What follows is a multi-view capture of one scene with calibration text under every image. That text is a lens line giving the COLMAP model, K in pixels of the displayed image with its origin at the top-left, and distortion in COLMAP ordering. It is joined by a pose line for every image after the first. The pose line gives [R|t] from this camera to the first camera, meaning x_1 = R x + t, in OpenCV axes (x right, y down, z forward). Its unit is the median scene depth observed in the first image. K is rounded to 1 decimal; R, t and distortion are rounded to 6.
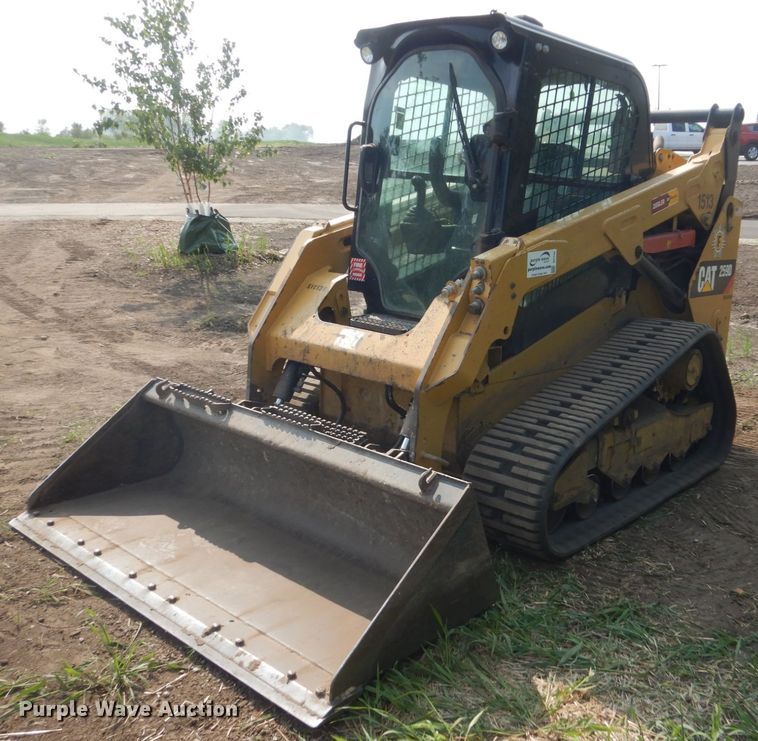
lens RADIAL K [[815.1, 0, 474.9], [0, 815.1, 369.2], [0, 0, 1]] dist [-0.005973, -0.014112]
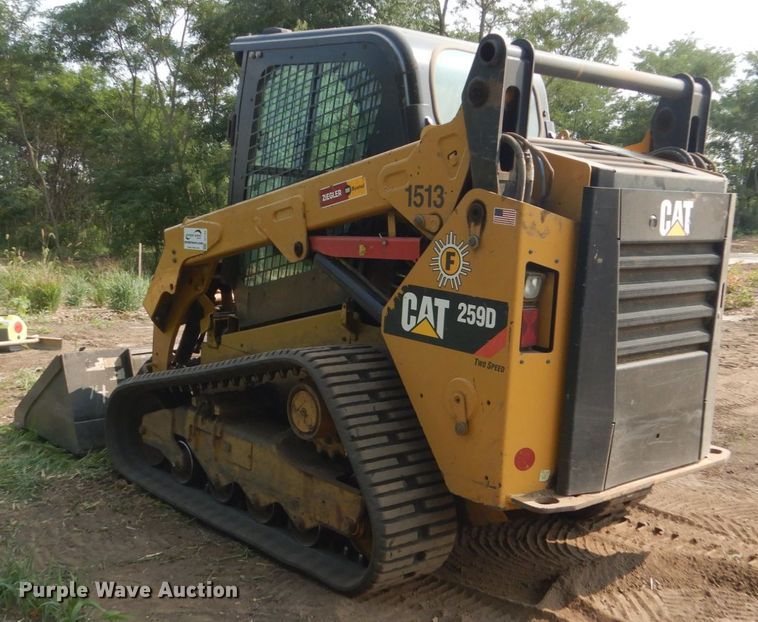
lens RADIAL K [[985.6, 0, 380.3], [0, 985.6, 295.6], [0, 0, 1]] dist [-0.003226, -0.010541]
pose [[-0.153230, 0.069590, -0.985737, 1.379462], [-0.262199, 0.958900, 0.108454, -0.262989], [0.952771, 0.275077, -0.128686, 1.392222]]
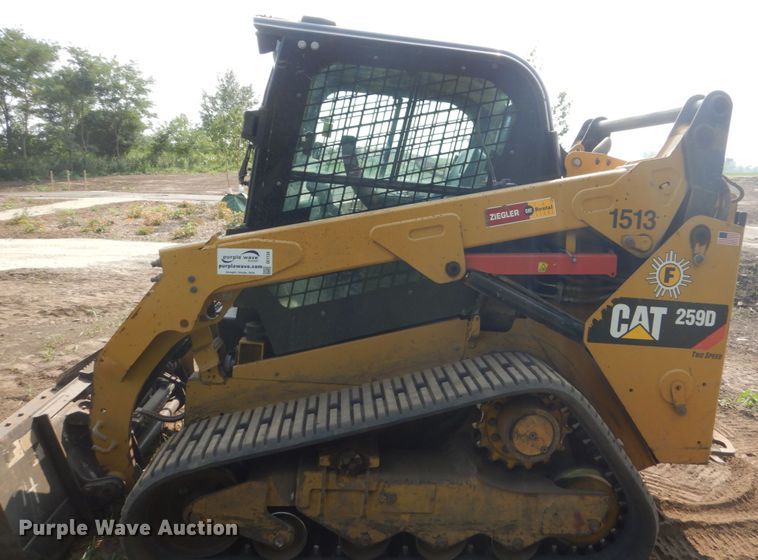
lens RADIAL K [[607.9, 0, 420.1], [0, 607.9, 239.6], [0, 0, 1]] dist [0.006771, -0.005631]
pose [[0.712904, 0.089657, -0.695507, 0.684536], [-0.197593, 0.977290, -0.076554, -0.134838], [0.672849, 0.192003, 0.714430, 0.598493]]
